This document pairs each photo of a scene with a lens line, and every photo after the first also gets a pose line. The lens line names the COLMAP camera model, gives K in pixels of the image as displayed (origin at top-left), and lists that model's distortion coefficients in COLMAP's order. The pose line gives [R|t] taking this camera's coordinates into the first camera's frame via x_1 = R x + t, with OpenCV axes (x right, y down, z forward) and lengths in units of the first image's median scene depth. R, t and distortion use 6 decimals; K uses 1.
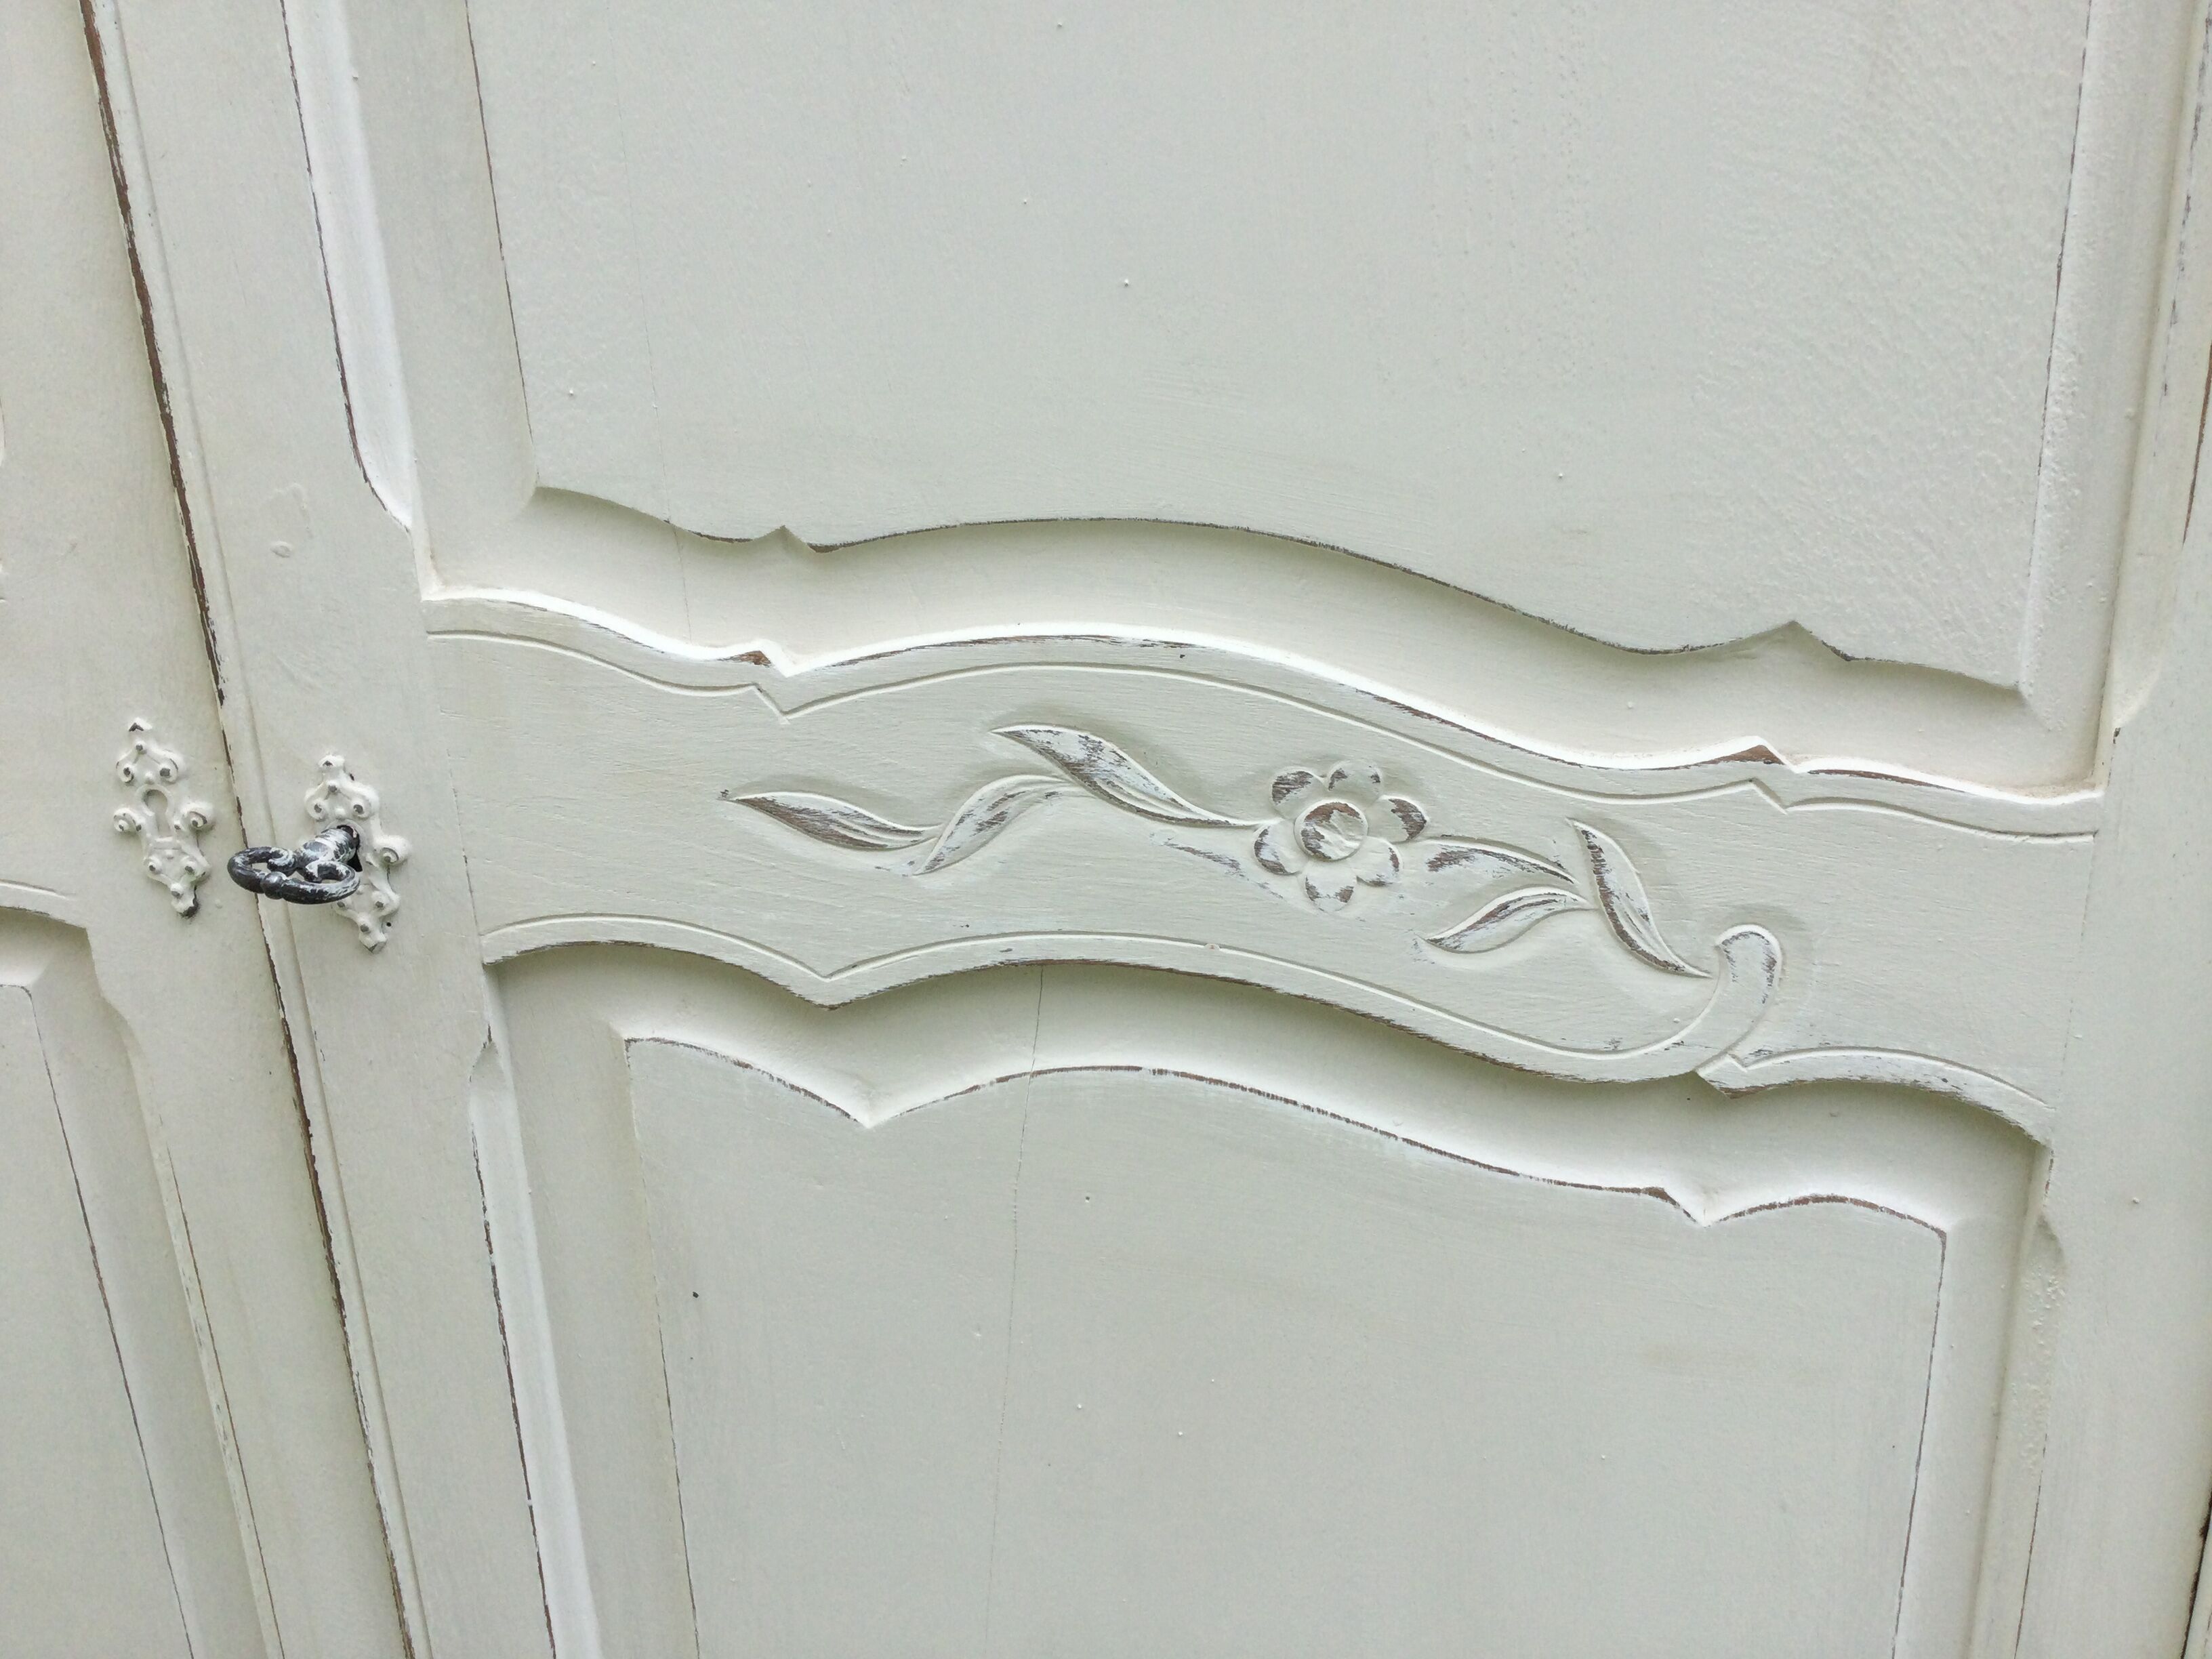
lens RADIAL K [[2056.4, 0, 1132.2], [0, 2056.4, 827.7], [0, 0, 1]] dist [0.082569, -0.126580]
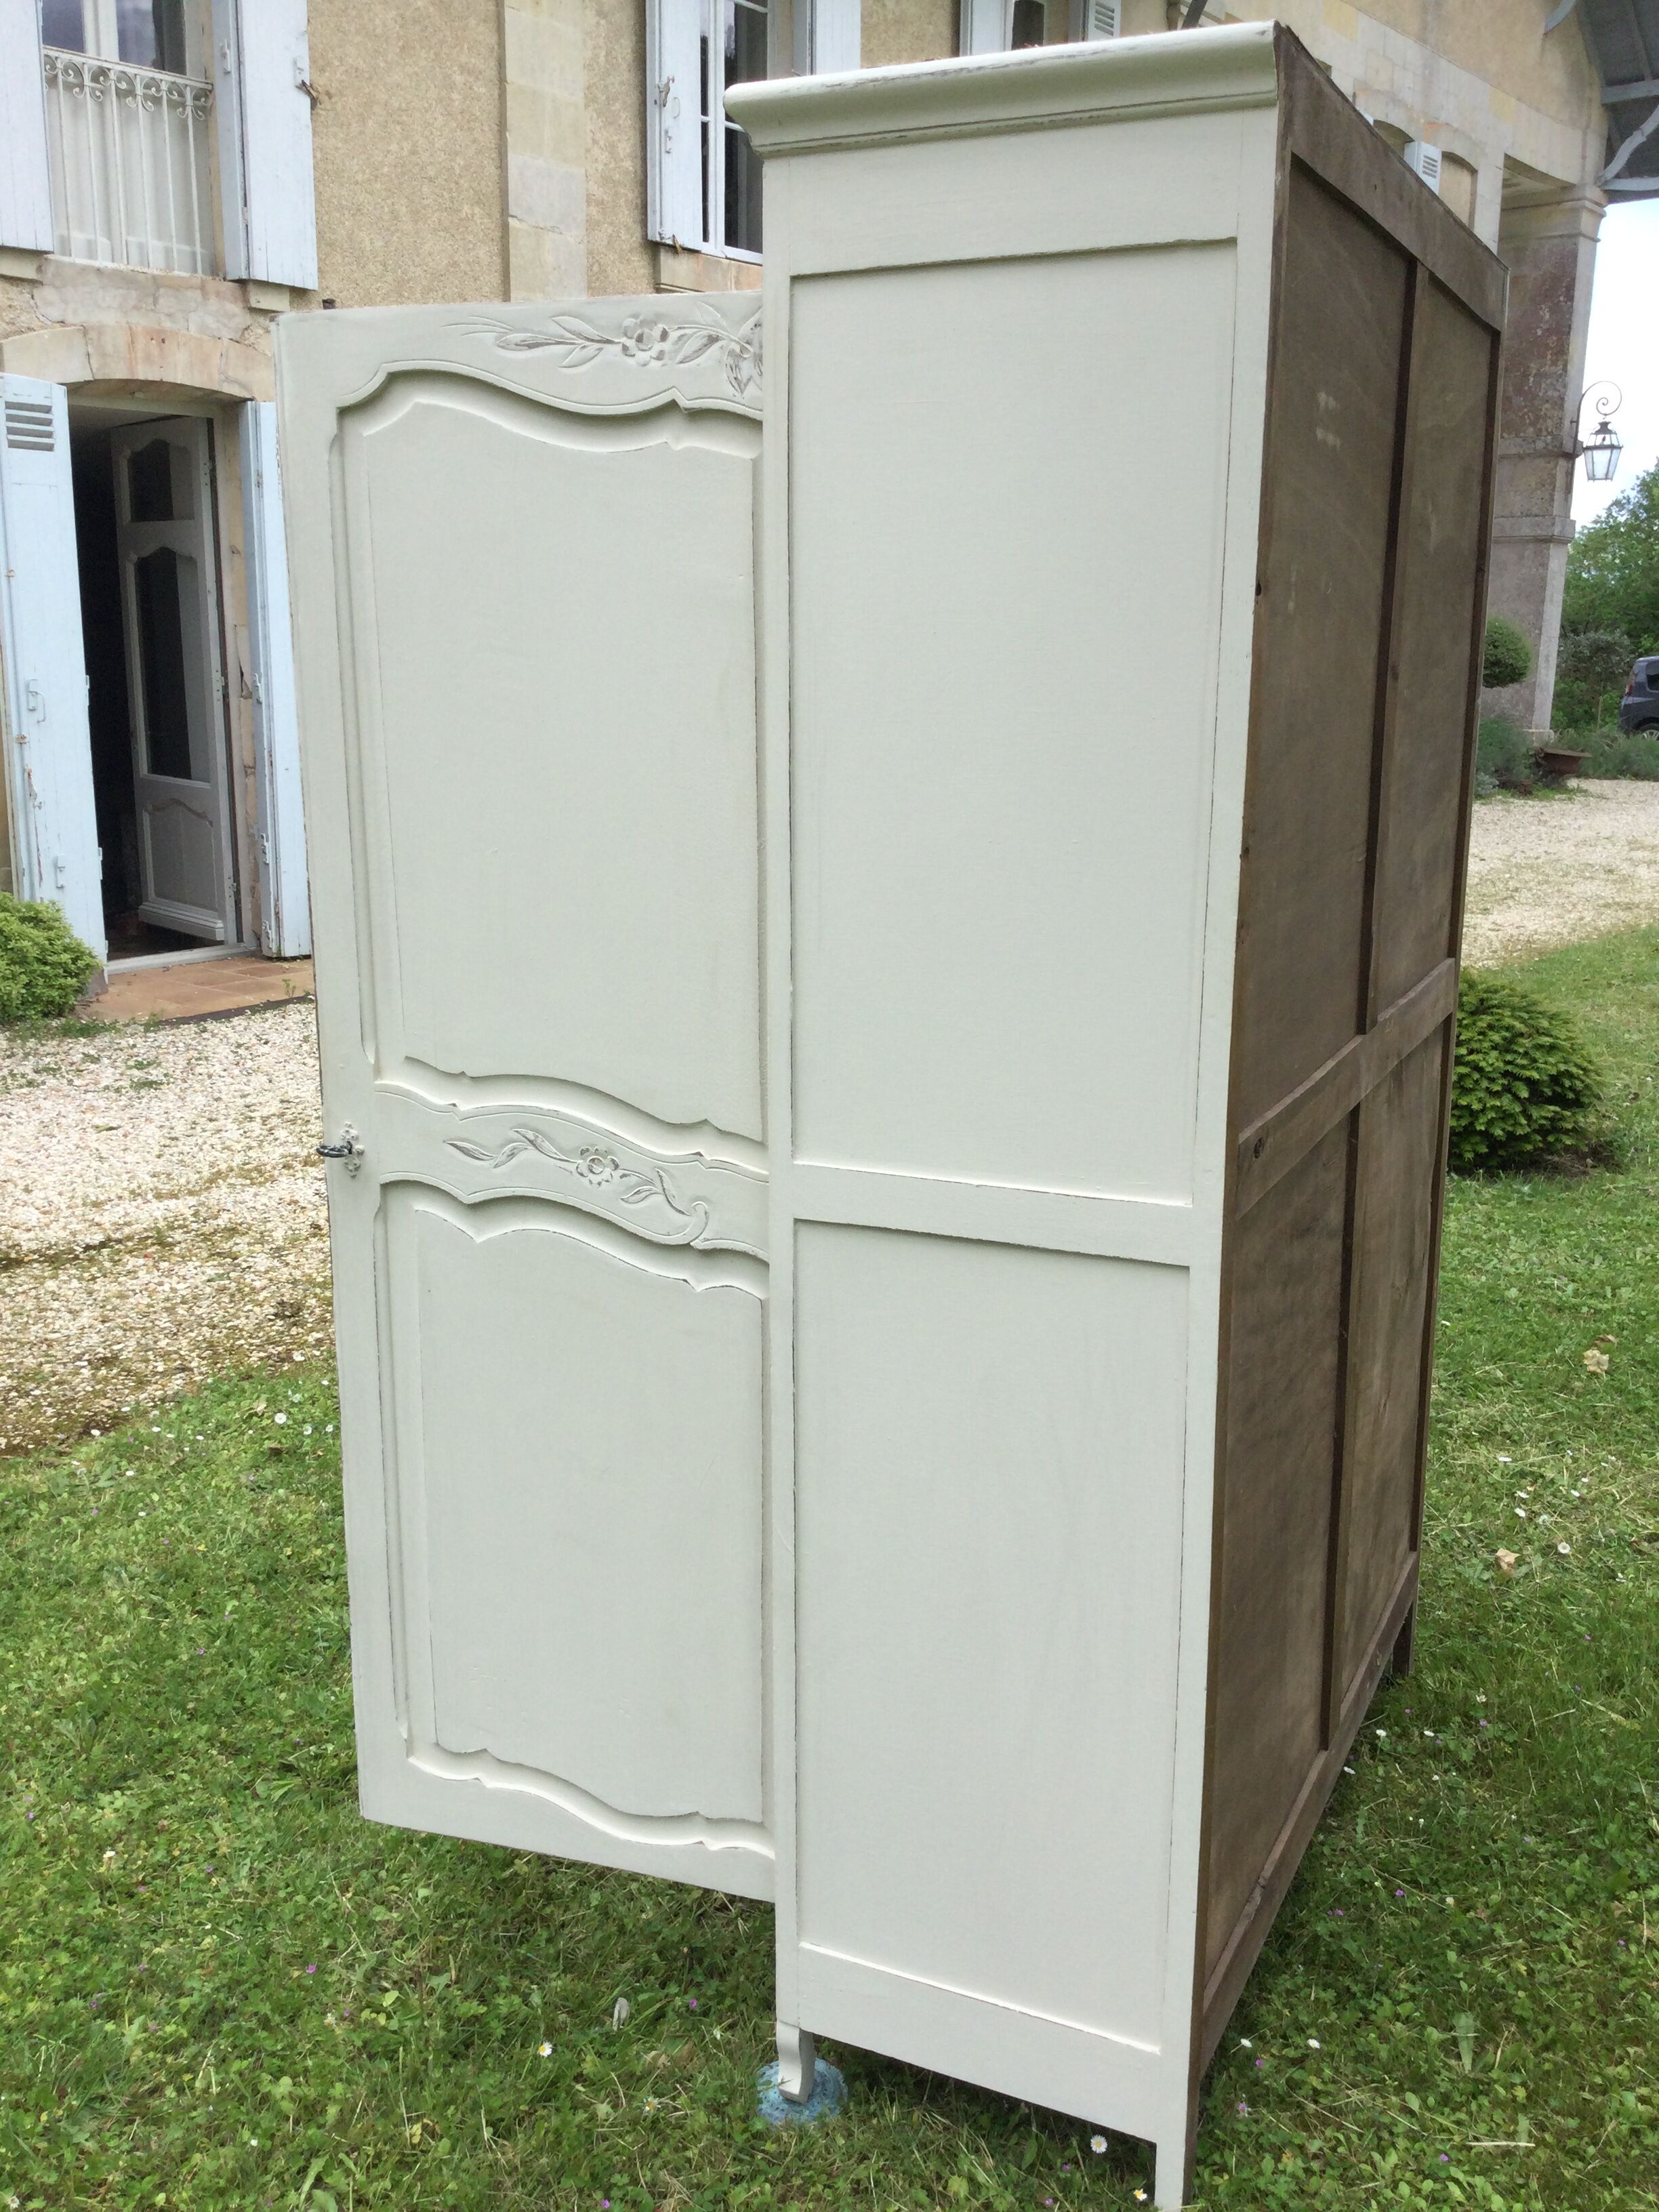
lens RADIAL K [[2056.4, 0, 836.9], [0, 2056.4, 1102.0], [0, 0, 1]] dist [0.082569, -0.126580]
pose [[0.973904, 0.086987, -0.209630, 1.268730], [-0.110800, 0.988317, -0.104652, 0.225280], [0.198078, 0.125148, 0.972164, -2.483879]]
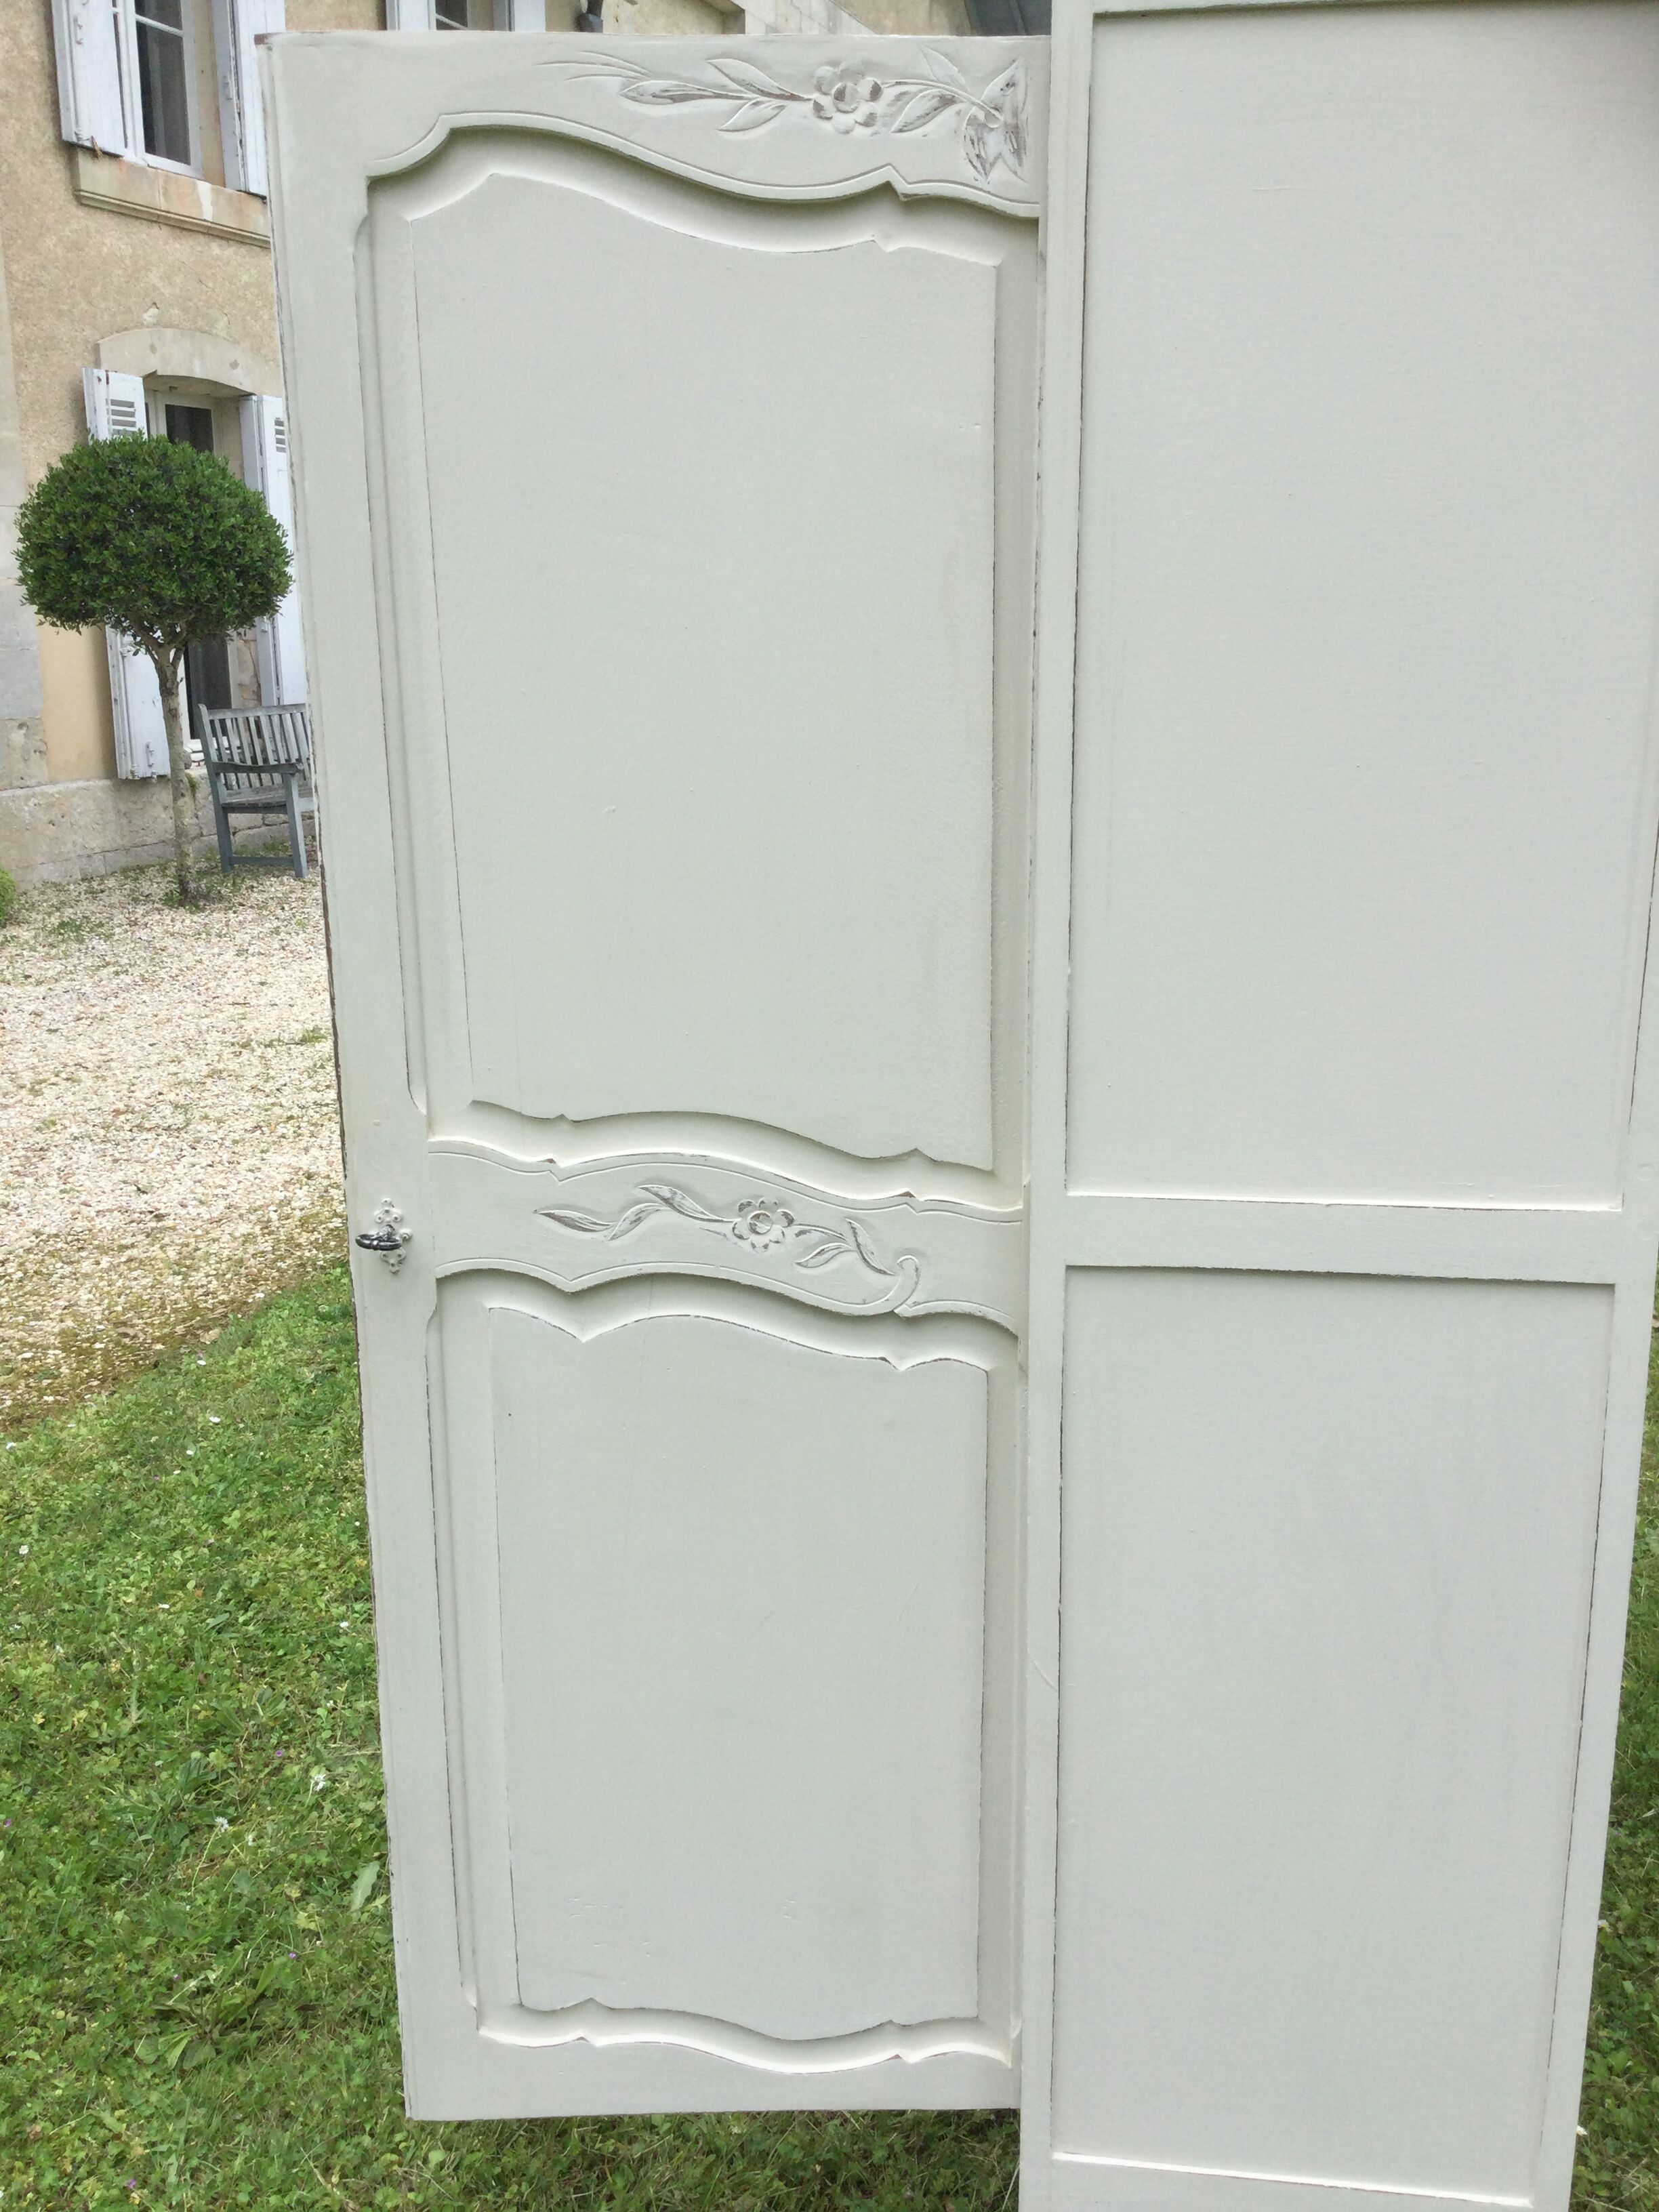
lens RADIAL K [[2027.4, 0, 891.9], [0, 2027.4, 1109.5], [0, 0, 1]] dist [0.075792, -0.150232]
pose [[0.992108, 0.001983, 0.125373, -0.069608], [0.011058, 0.994595, -0.103238, 0.133054], [-0.124900, 0.103810, 0.986724, -1.721179]]
